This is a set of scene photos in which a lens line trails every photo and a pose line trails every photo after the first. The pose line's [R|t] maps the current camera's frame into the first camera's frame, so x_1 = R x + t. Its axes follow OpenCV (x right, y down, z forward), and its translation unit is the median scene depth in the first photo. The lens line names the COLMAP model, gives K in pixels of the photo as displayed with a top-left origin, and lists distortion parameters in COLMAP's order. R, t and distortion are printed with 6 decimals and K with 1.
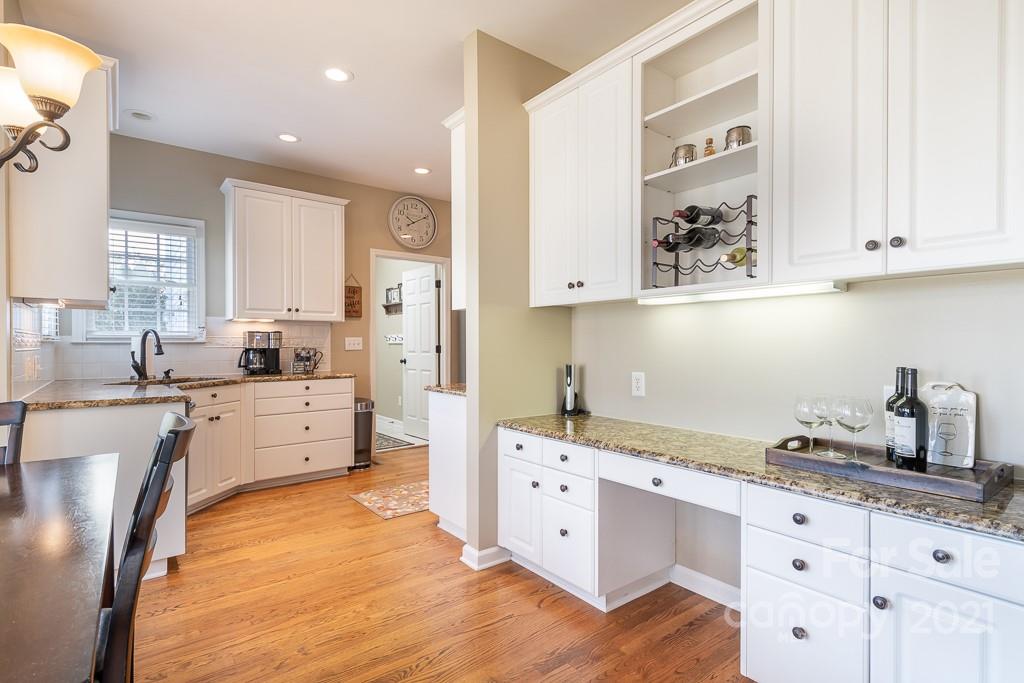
lens RADIAL K [[491.5, 0, 514.0], [0, 491.5, 346.2], [0, 0, 1]] dist [0.003811, 0.000037]
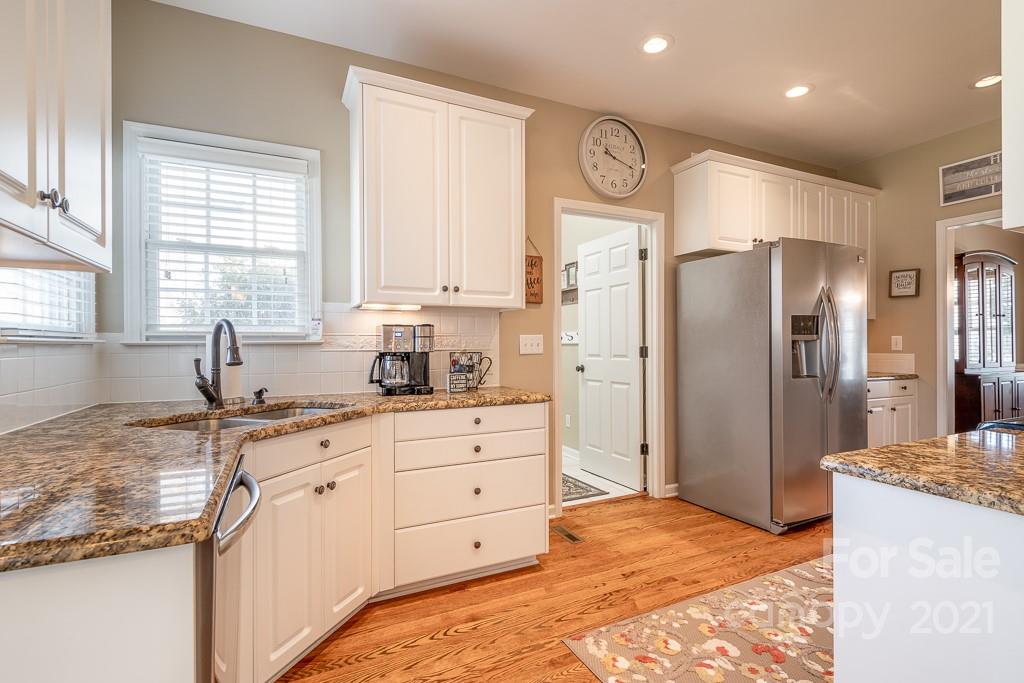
lens RADIAL K [[491.5, 0, 518.2], [0, 491.5, 346.6], [0, 0, 1]] dist [0.003811, 0.000037]
pose [[0.974253, -0.003366, -0.225431, -0.235639], [0.003137, 0.999994, -0.001376, -0.001196], [0.225434, 0.000633, 0.974258, 0.435134]]
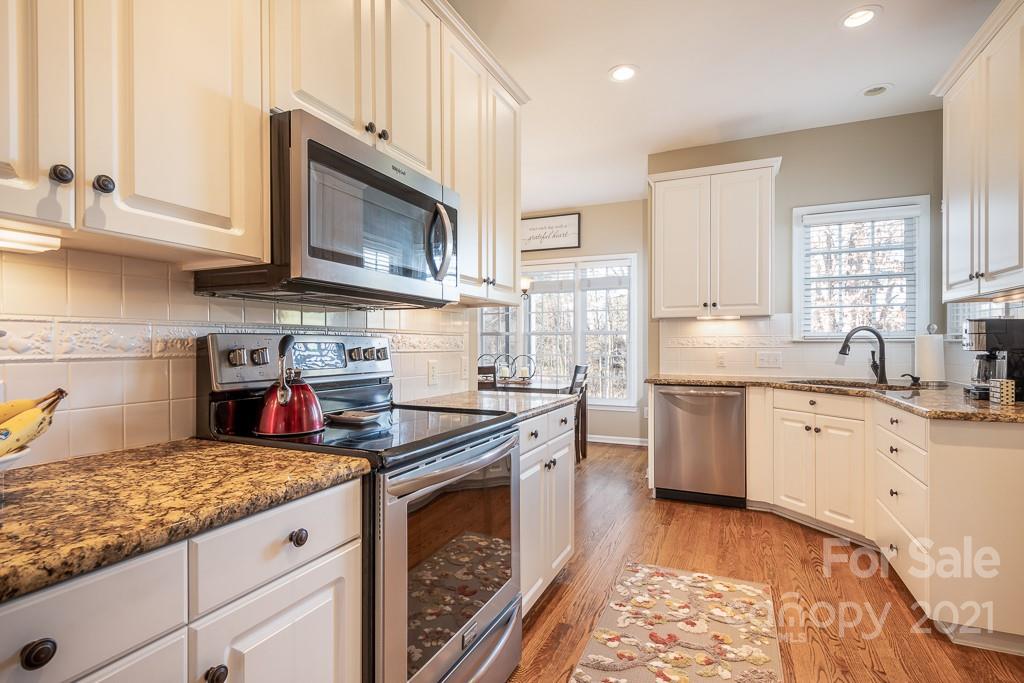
lens RADIAL K [[491.5, 0, 512.0], [0, 491.5, 343.8], [0, 0, 1]] dist [0.003811, 0.000037]
pose [[-0.892263, 0.005561, -0.451482, 0.208652], [0.000705, 0.999940, 0.010923, -0.011092], [0.451516, 0.009428, -0.892213, 1.242795]]
